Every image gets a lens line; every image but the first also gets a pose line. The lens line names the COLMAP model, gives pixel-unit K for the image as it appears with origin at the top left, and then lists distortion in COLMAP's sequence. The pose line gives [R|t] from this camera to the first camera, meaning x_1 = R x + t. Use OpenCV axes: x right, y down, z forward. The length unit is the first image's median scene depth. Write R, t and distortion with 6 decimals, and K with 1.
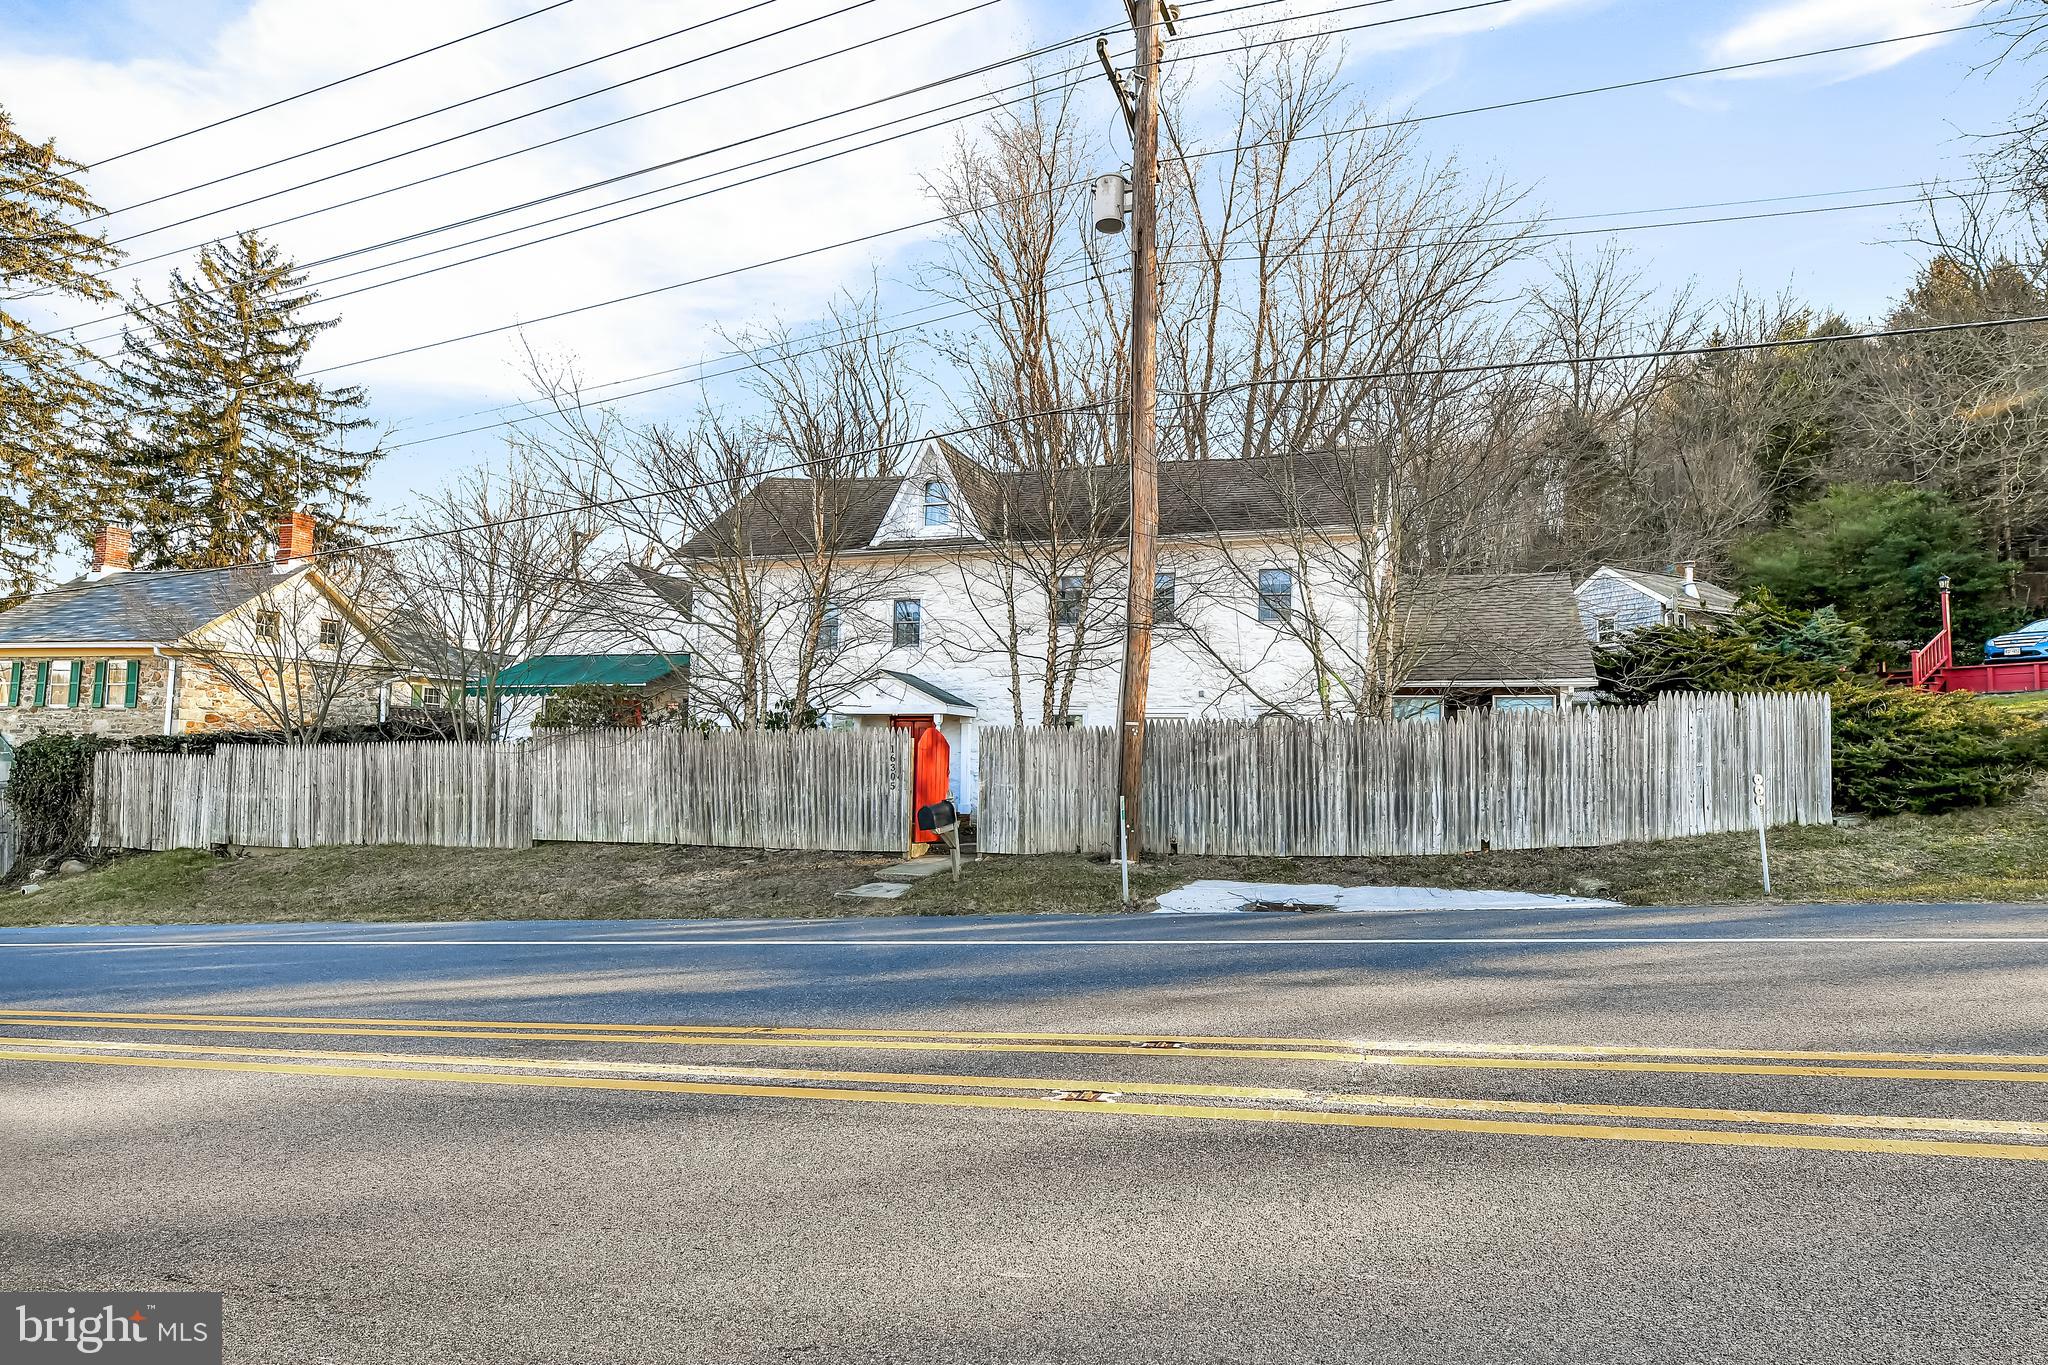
lens RADIAL K [[806.1, 0, 1038.7], [0, 806.1, 688.2], [0, 0, 1]] dist [-0.002992, -0.000332]
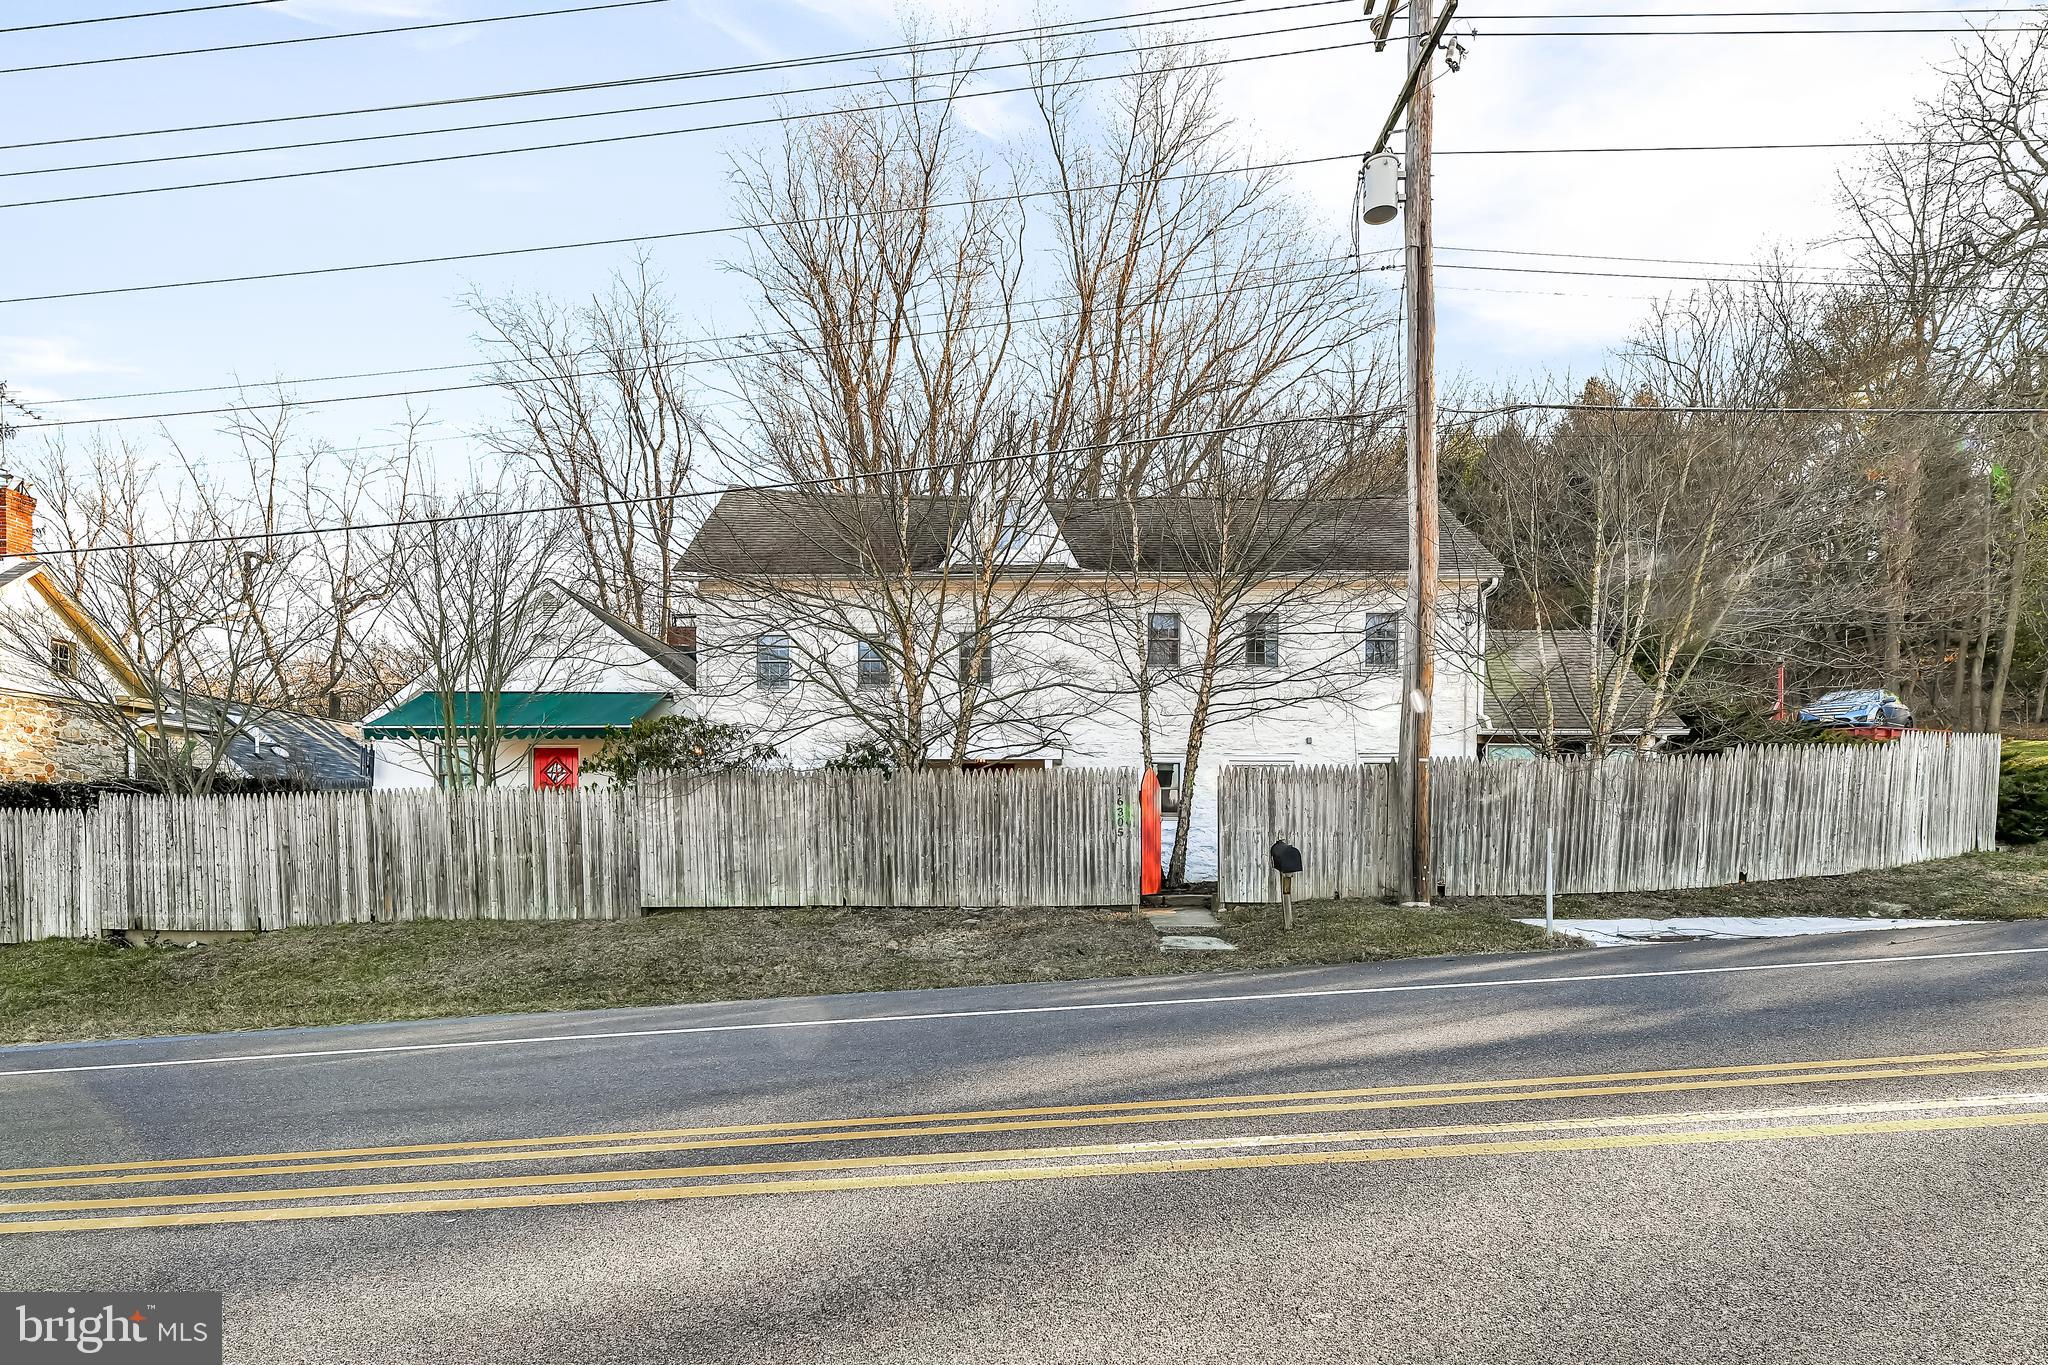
lens RADIAL K [[806.1, 0, 965.0], [0, 806.1, 816.0], [0, 0, 1]] dist [-0.002992, -0.000332]
pose [[0.976441, -0.008305, 0.215626, -0.515645], [-0.008504, 0.997002, 0.076909, 0.034111], [-0.215618, -0.076931, 0.973443, 0.159997]]
